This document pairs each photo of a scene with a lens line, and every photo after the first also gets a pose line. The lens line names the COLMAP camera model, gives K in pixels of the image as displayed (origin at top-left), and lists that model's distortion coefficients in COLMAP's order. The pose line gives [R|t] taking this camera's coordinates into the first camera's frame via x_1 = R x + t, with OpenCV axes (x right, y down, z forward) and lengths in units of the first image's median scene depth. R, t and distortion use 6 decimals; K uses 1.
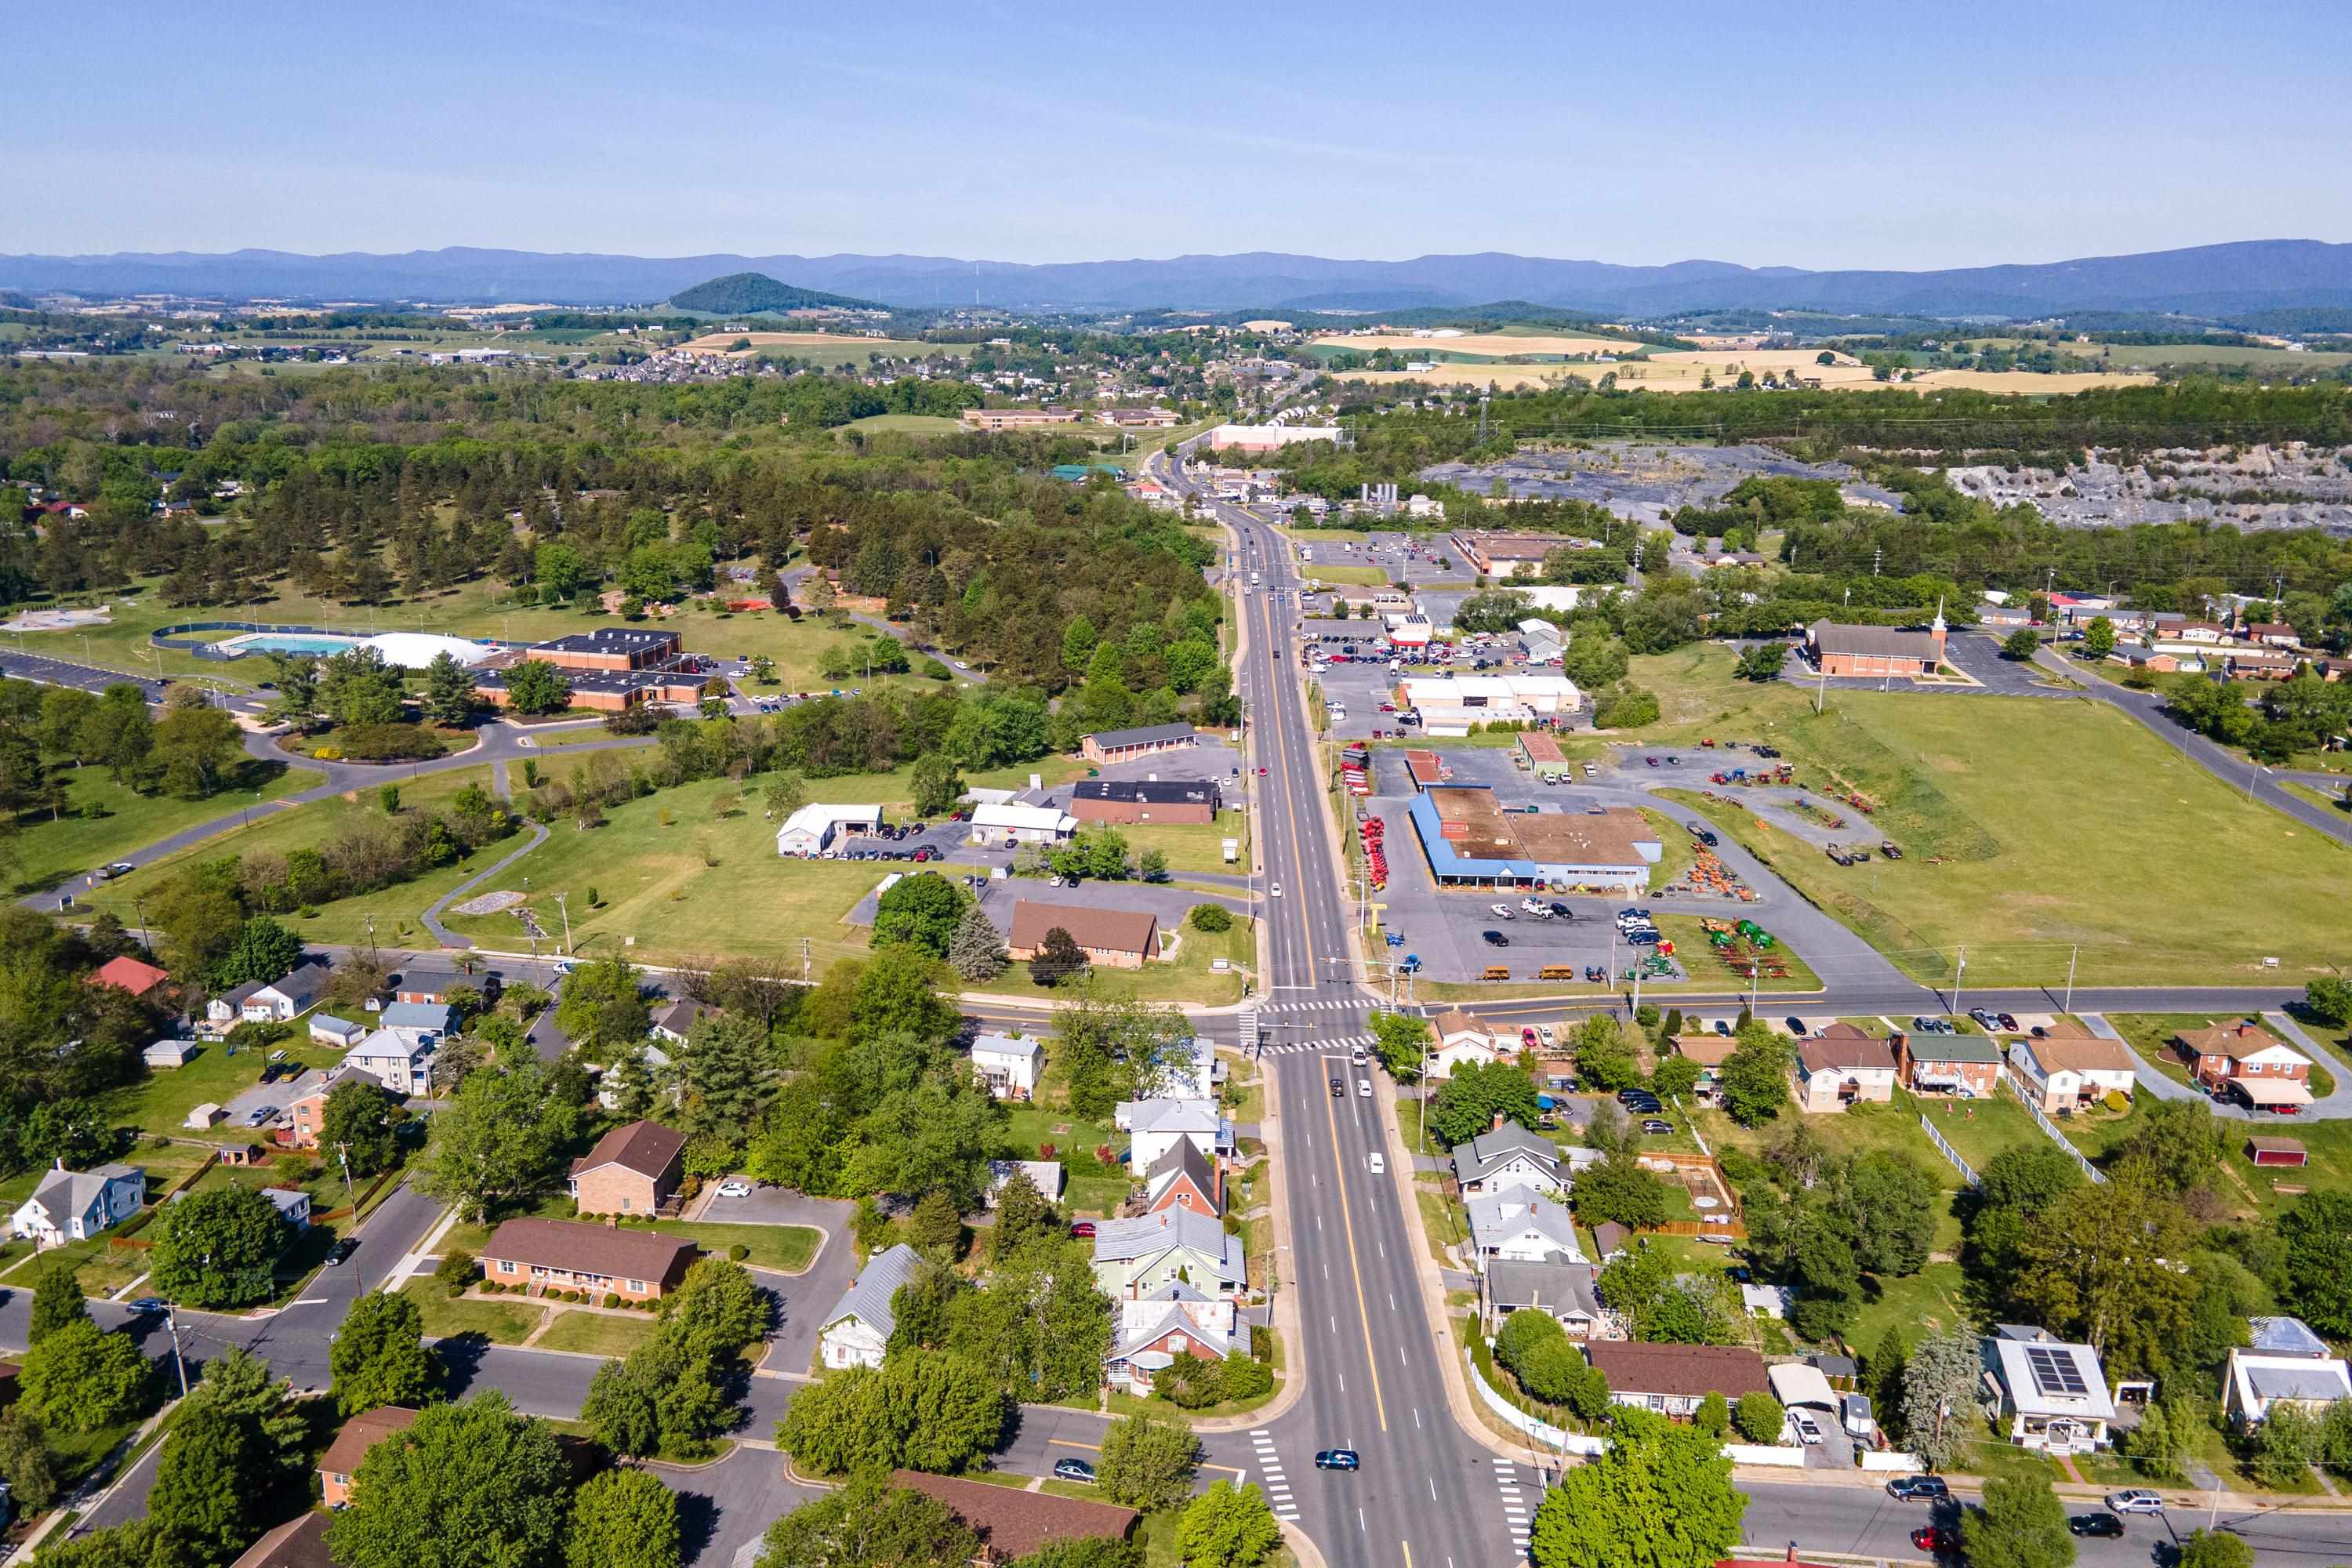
lens RADIAL K [[1725.3, 0, 1170.8], [0, 1725.3, 777.6], [0, 0, 1]] dist [0.034974, 0.025188]
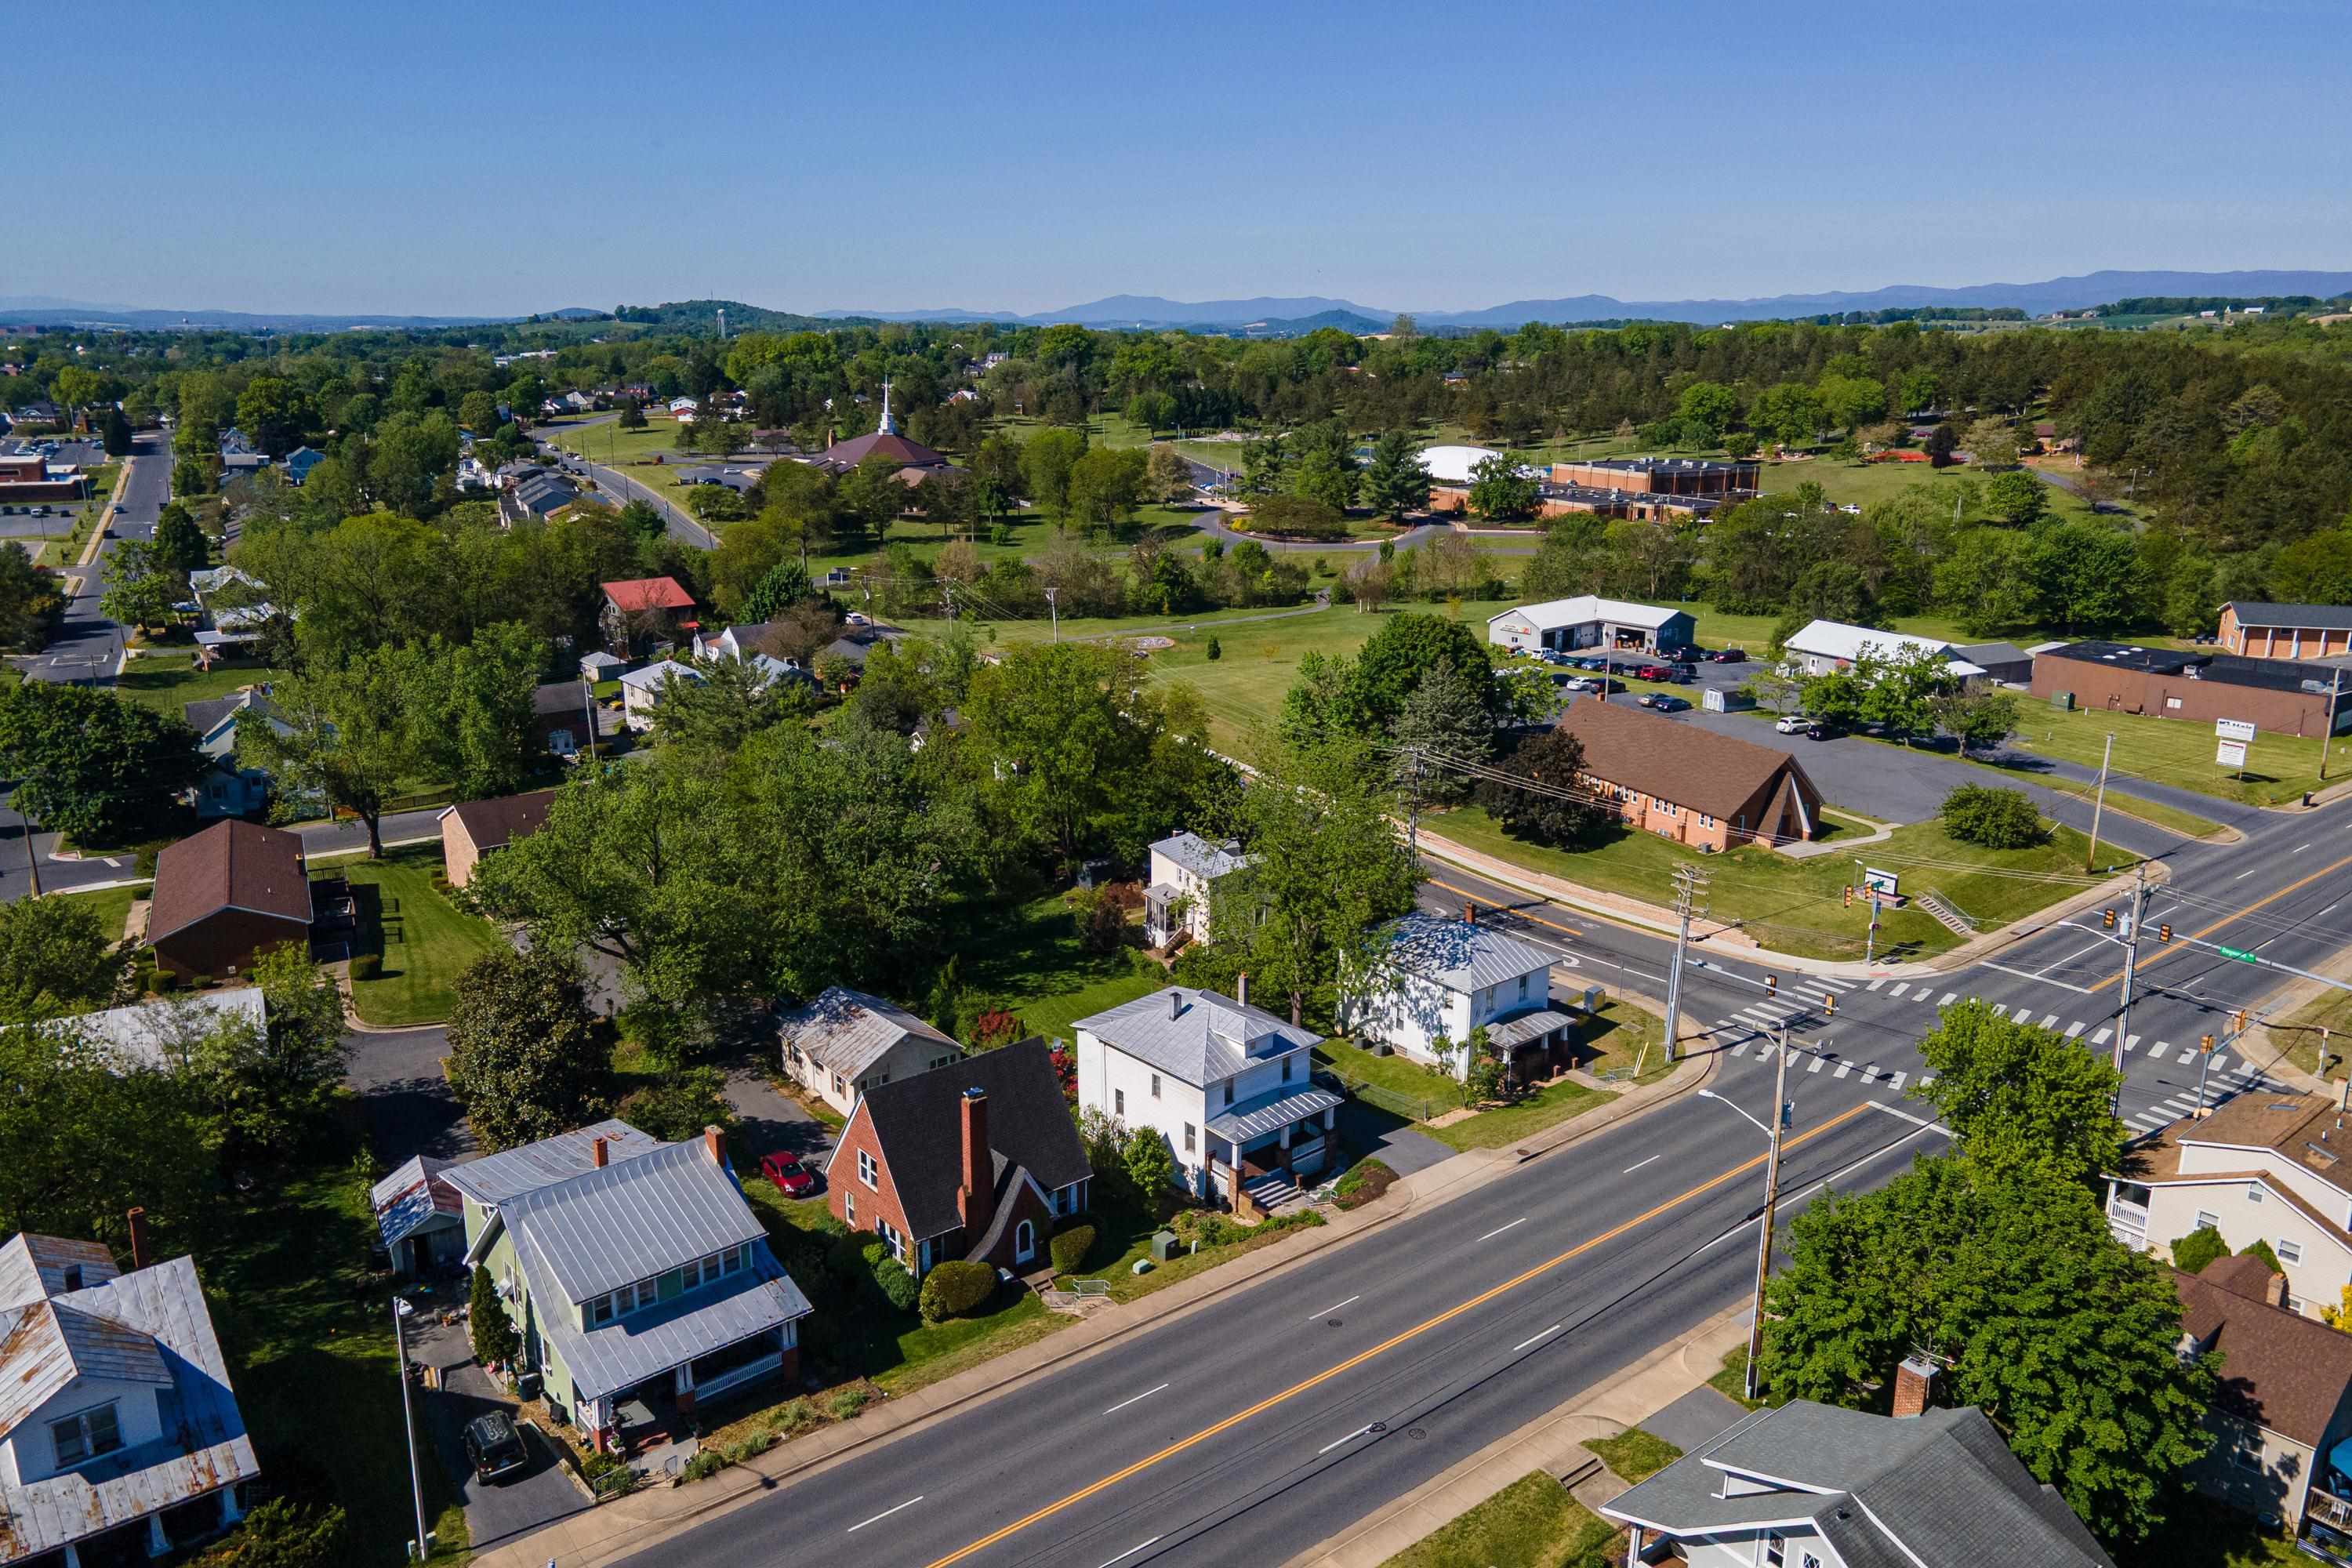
lens RADIAL K [[1725.3, 0, 1170.8], [0, 1725.3, 777.6], [0, 0, 1]] dist [0.034974, 0.025188]
pose [[0.653620, 0.181760, -0.734673, 0.141667], [-0.197343, 0.978083, 0.066409, 0.054800], [0.730641, 0.101577, 0.675163, 0.353925]]
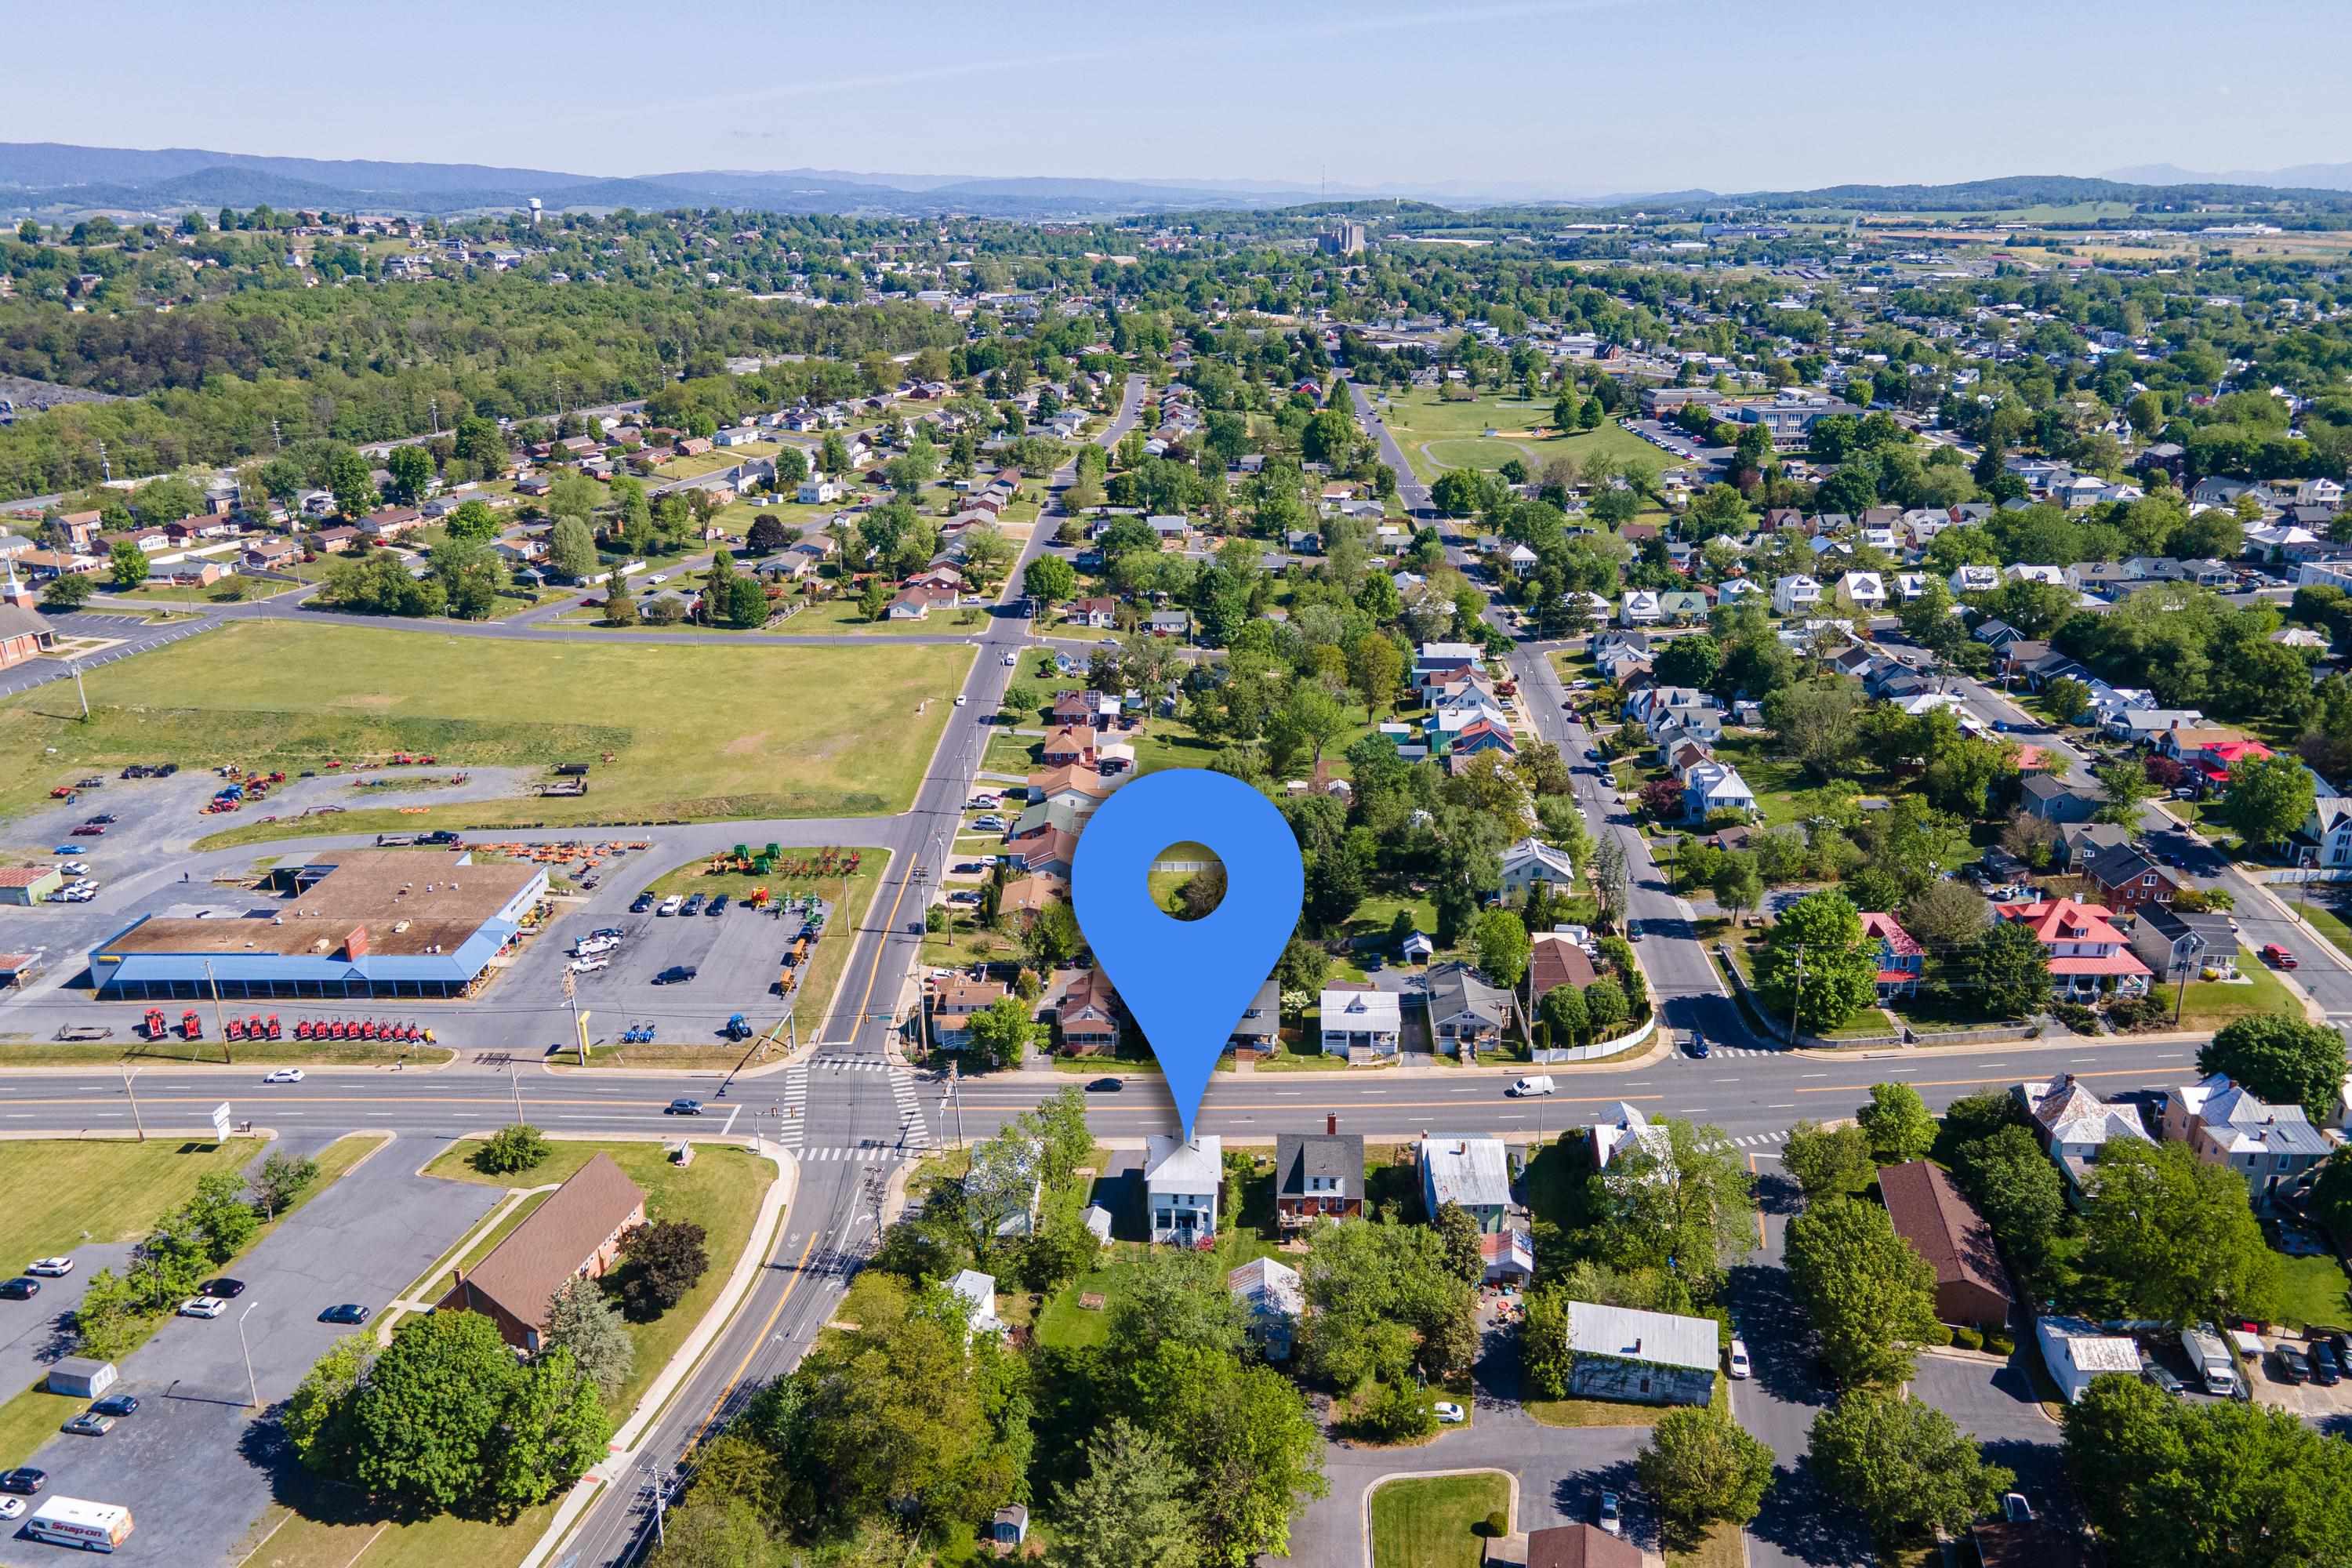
lens RADIAL K [[1725.3, 0, 1170.8], [0, 1725.3, 777.6], [0, 0, 1]] dist [0.034974, 0.025188]
pose [[-0.000023, -0.335408, 0.942073, -0.372679], [0.269850, 0.907122, 0.322971, -0.131079], [-0.962902, 0.254226, 0.090489, 0.433738]]
